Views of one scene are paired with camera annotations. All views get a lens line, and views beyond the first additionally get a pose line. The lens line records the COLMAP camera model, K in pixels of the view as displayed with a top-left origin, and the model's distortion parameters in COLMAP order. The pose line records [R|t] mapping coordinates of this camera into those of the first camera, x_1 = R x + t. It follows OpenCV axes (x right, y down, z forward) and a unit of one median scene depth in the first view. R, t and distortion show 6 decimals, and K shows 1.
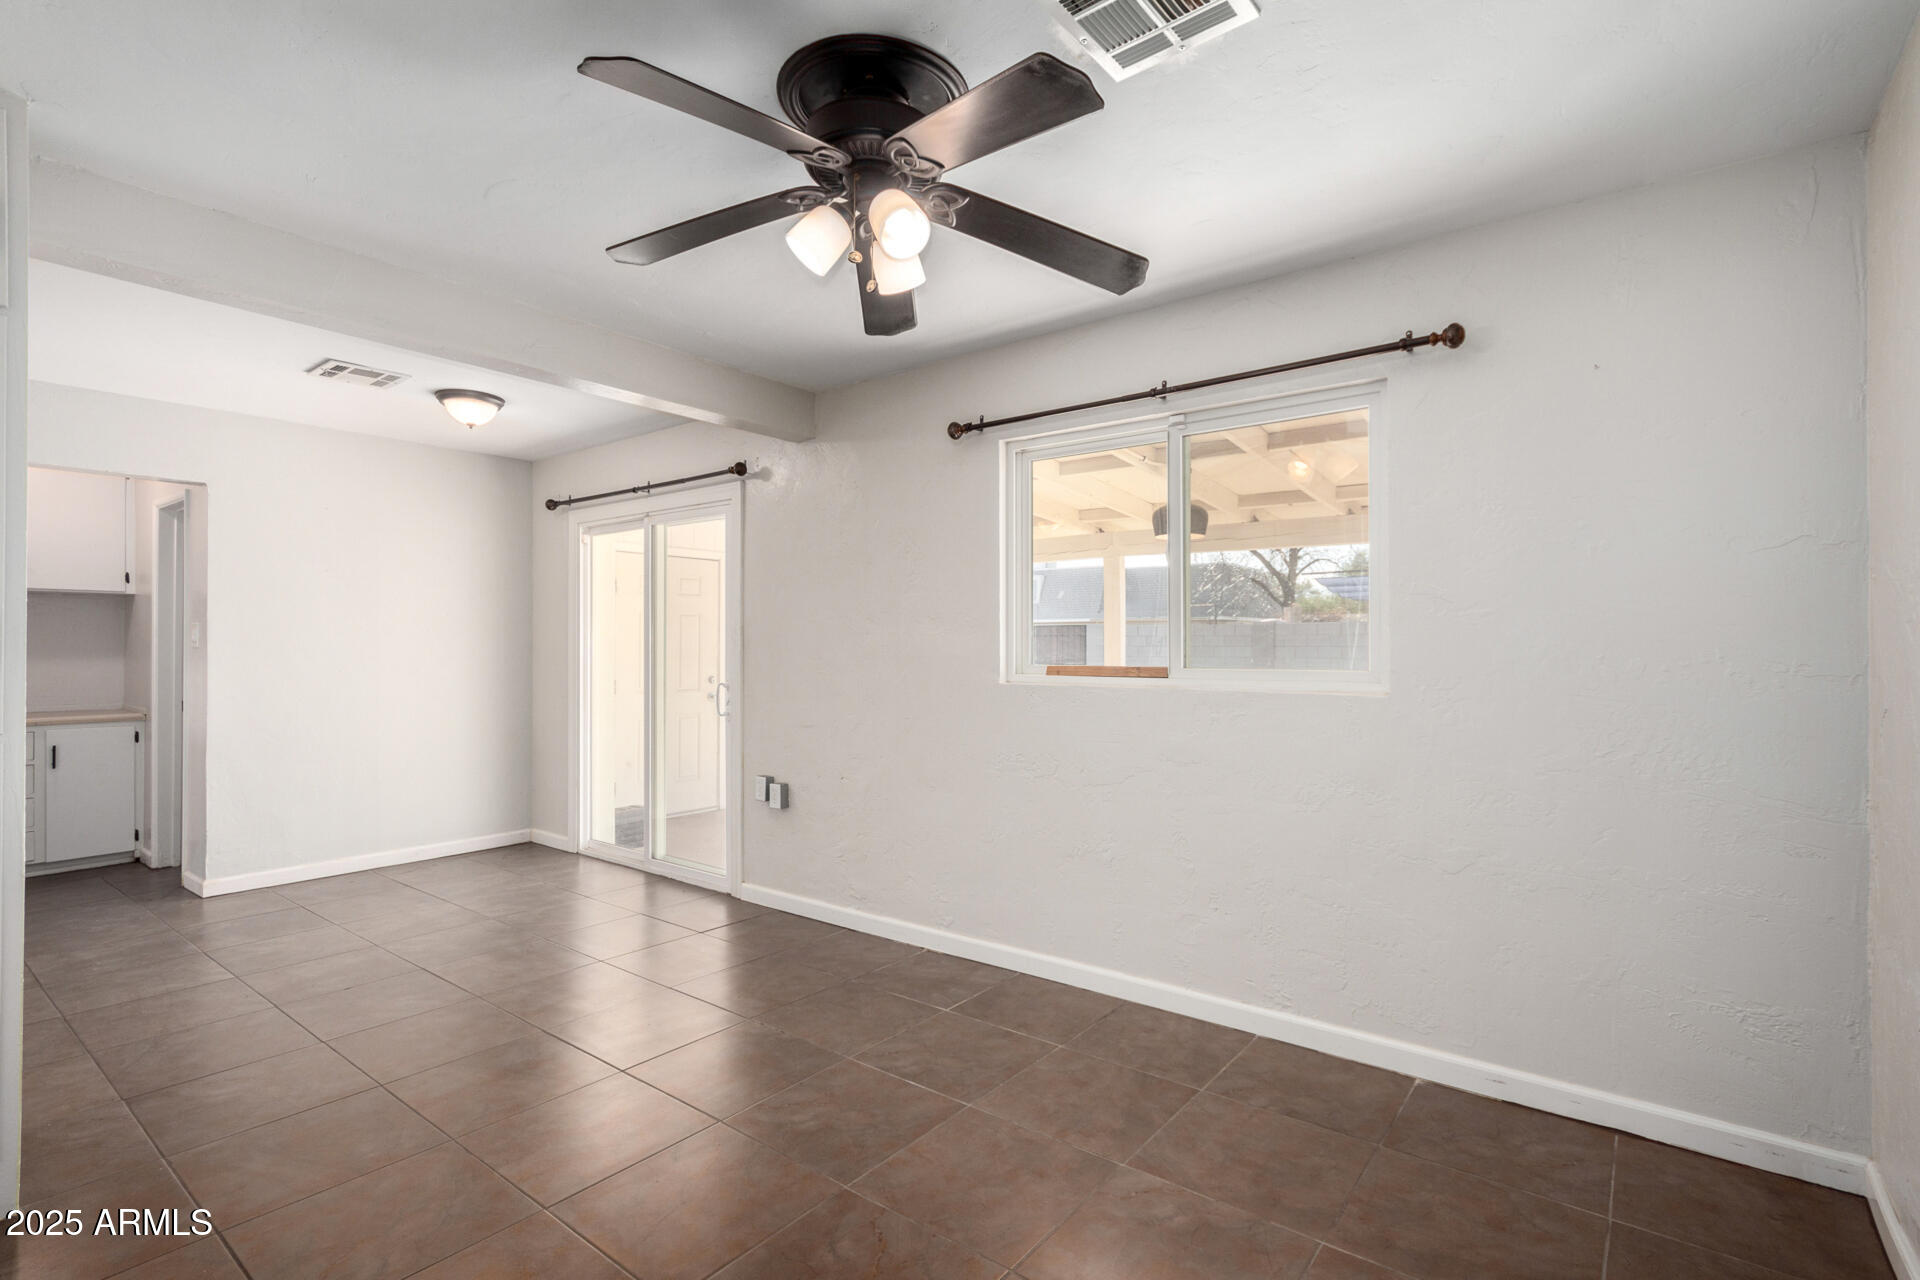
lens RADIAL K [[875.8, 0, 976.4], [0, 875.8, 638.6], [0, 0, 1]] dist [-0.001394, -0.000330]
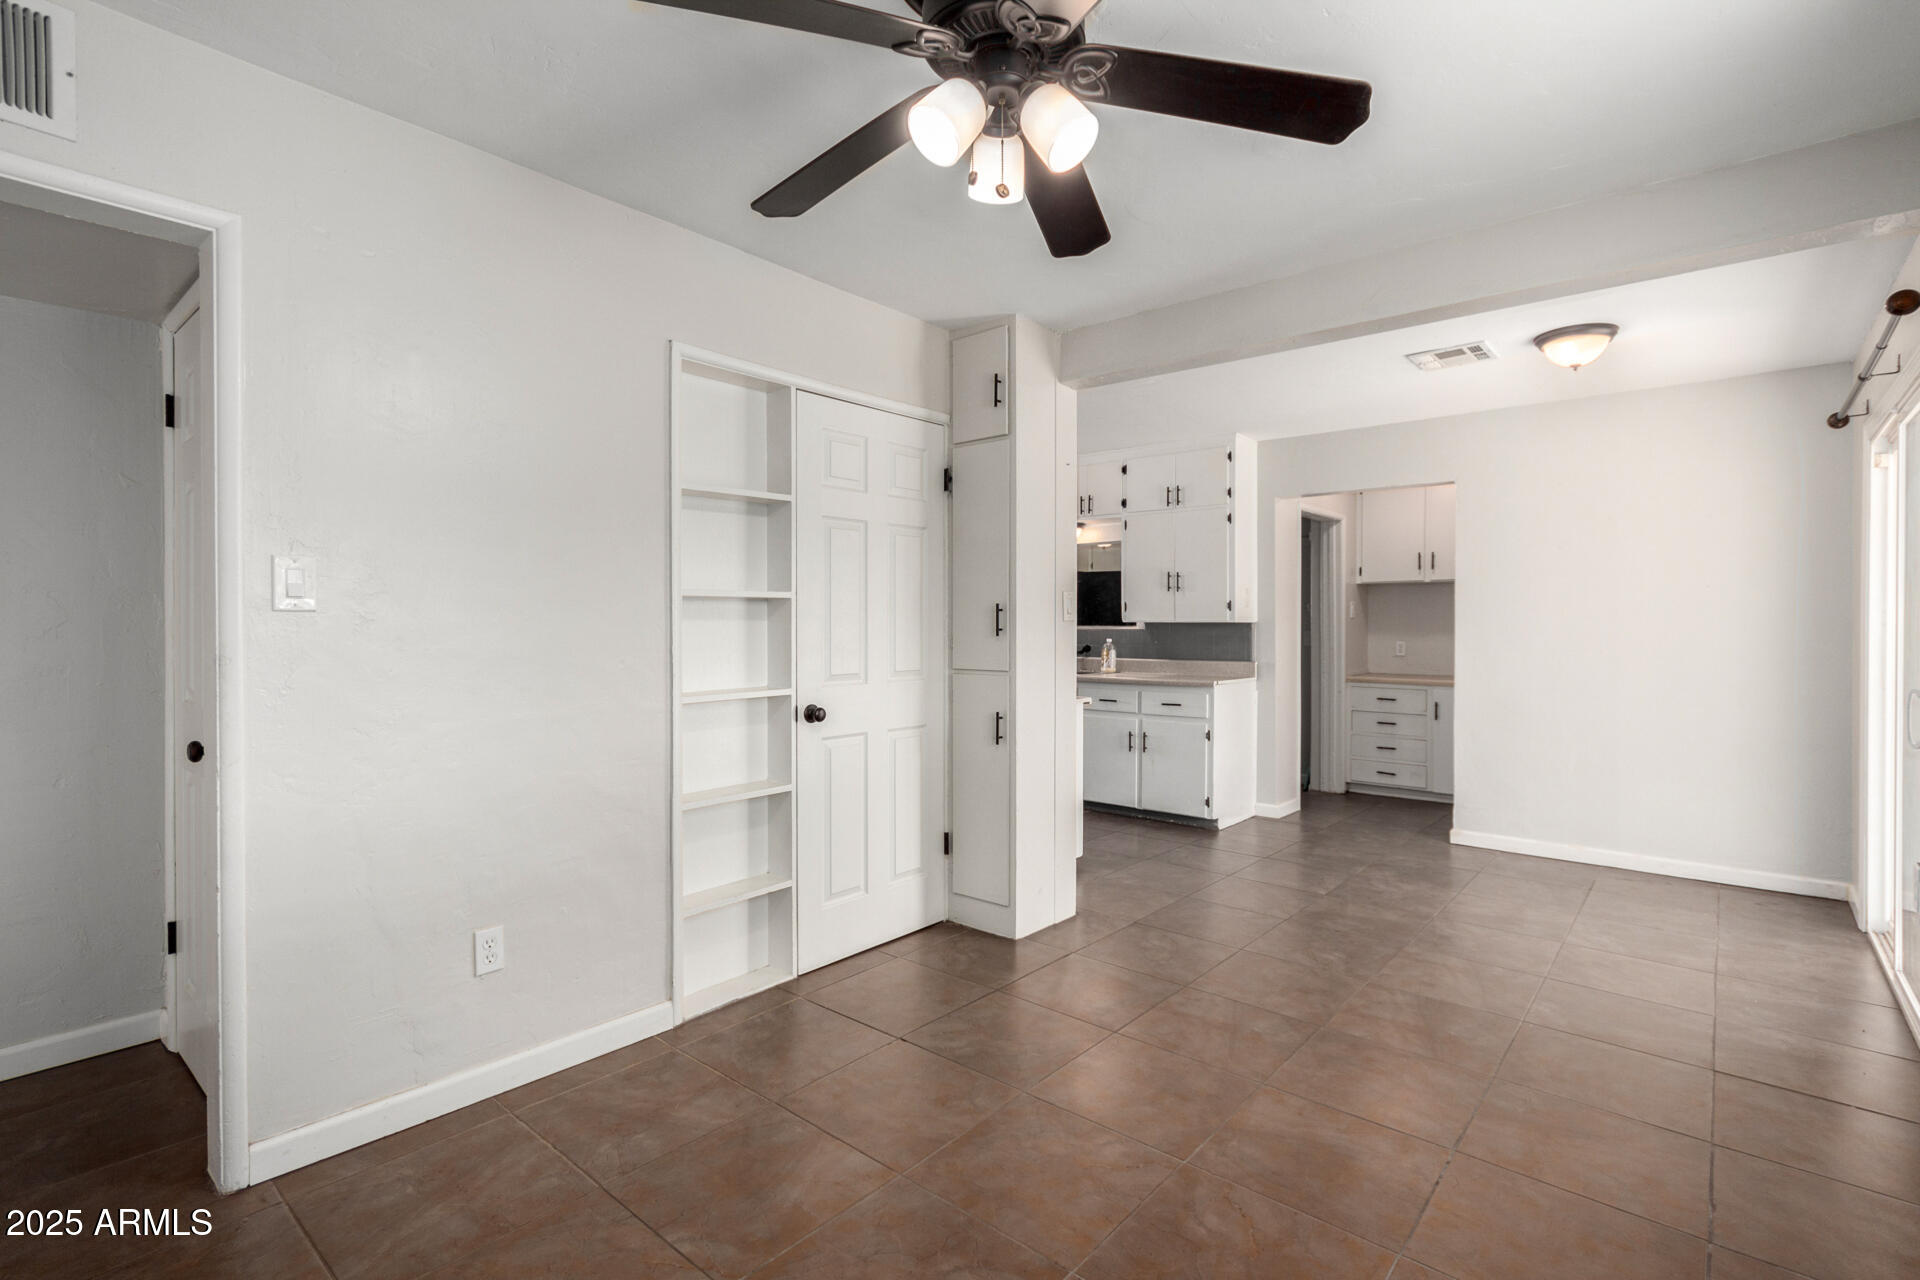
lens RADIAL K [[889.9, 0, 970.5], [0, 889.9, 636.9], [0, 0, 1]] dist [0.001334, -0.000567]
pose [[-0.066227, 0.015157, -0.997689, 0.283475], [0.005202, 0.999876, 0.014845, 0.004243], [0.997791, -0.004207, -0.066297, 0.393708]]
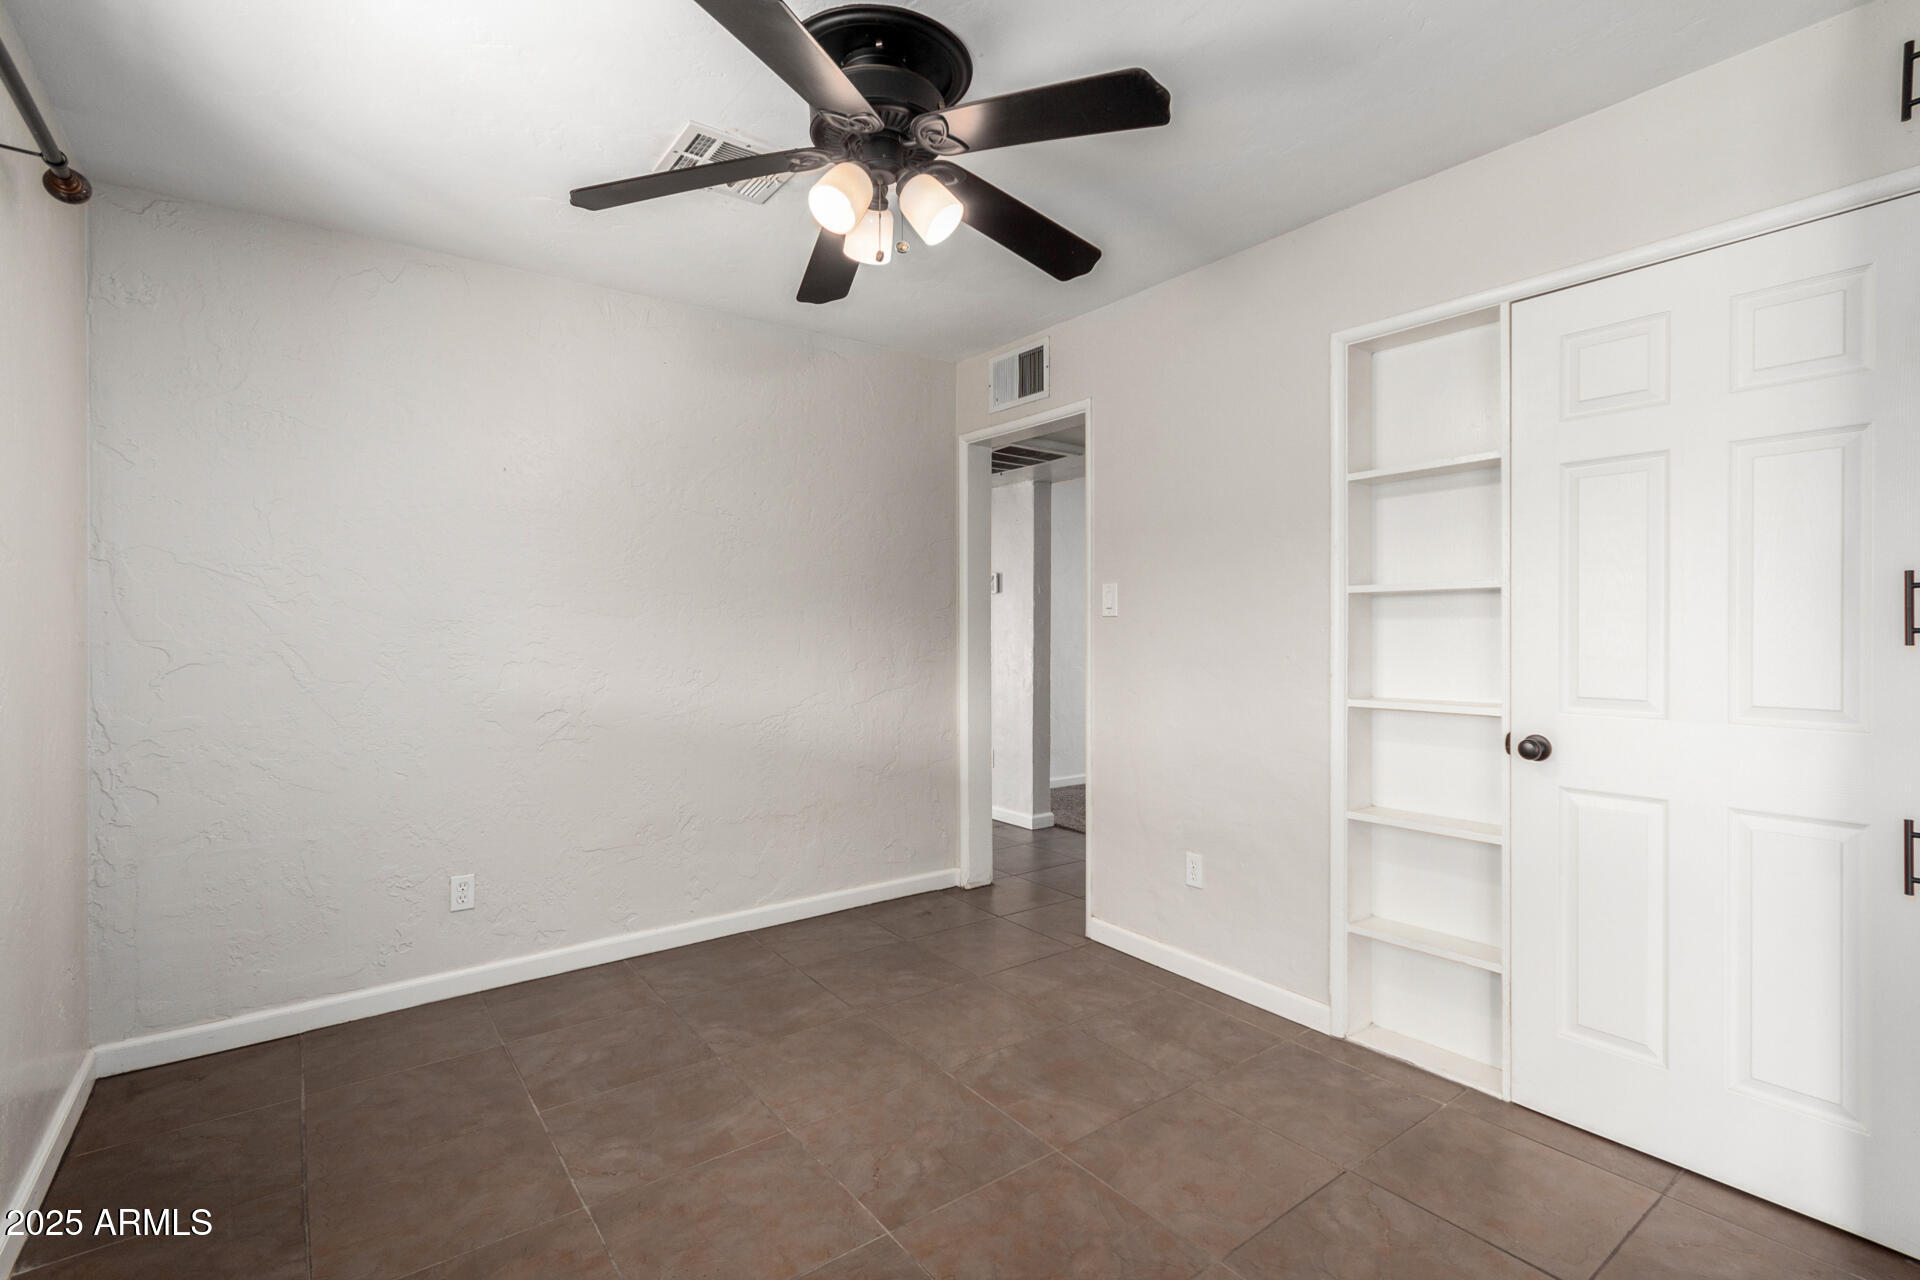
lens RADIAL K [[875.8, 0, 976.4], [0, 875.8, 638.6], [0, 0, 1]] dist [-0.001394, -0.000330]
pose [[-0.961909, -0.000729, 0.273371, -0.193699], [0.000523, 0.999990, 0.004508, 0.010618], [-0.273371, 0.004480, -0.961898, 0.743930]]
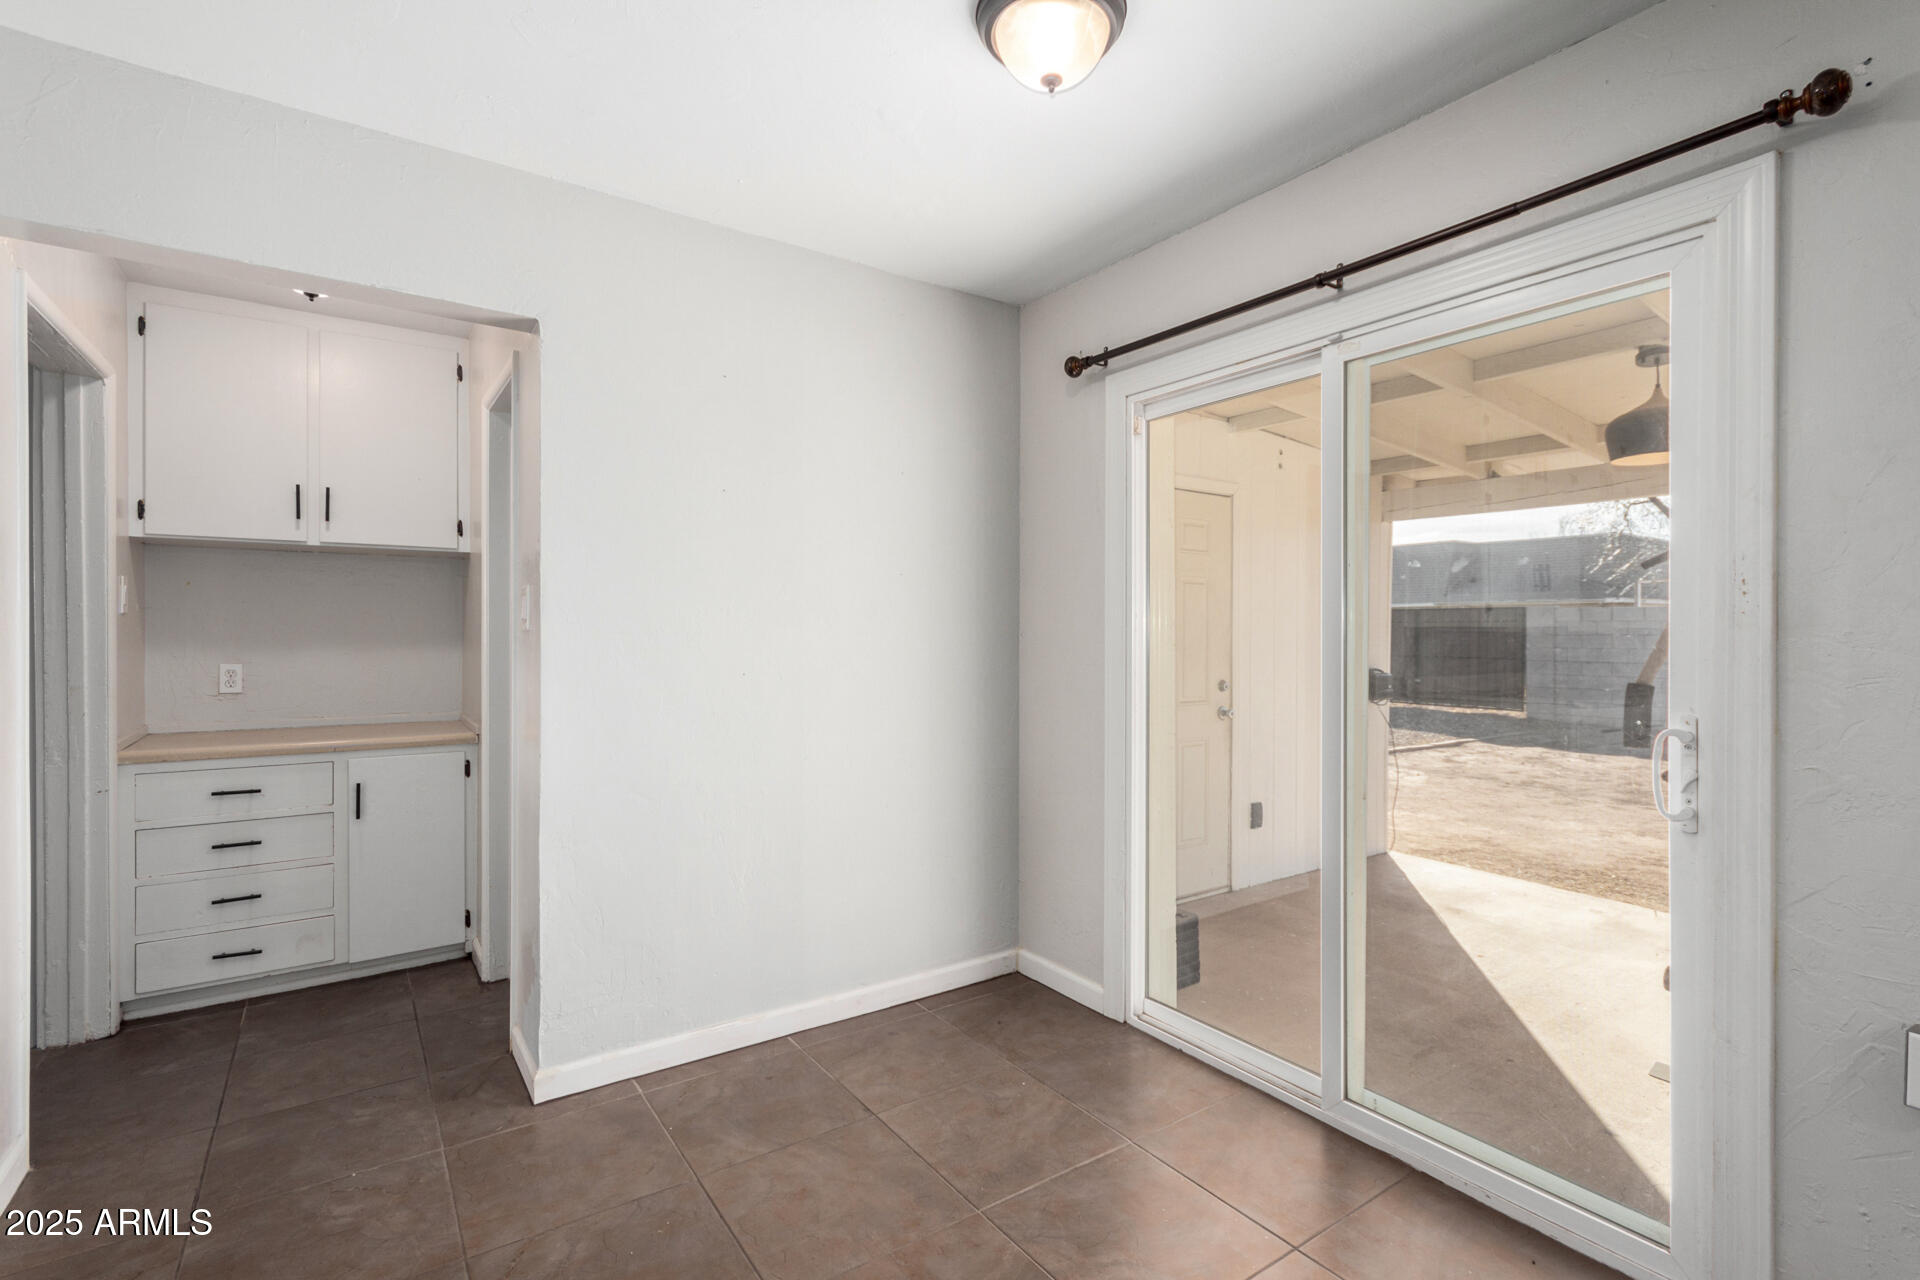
lens RADIAL K [[889.9, 0, 970.5], [0, 889.9, 636.9], [0, 0, 1]] dist [0.001334, -0.000567]
pose [[0.949641, 0.004161, -0.313312, -0.408812], [-0.000333, 0.999925, 0.012271, 0.006107], [0.313339, -0.011549, 0.949571, 0.504116]]
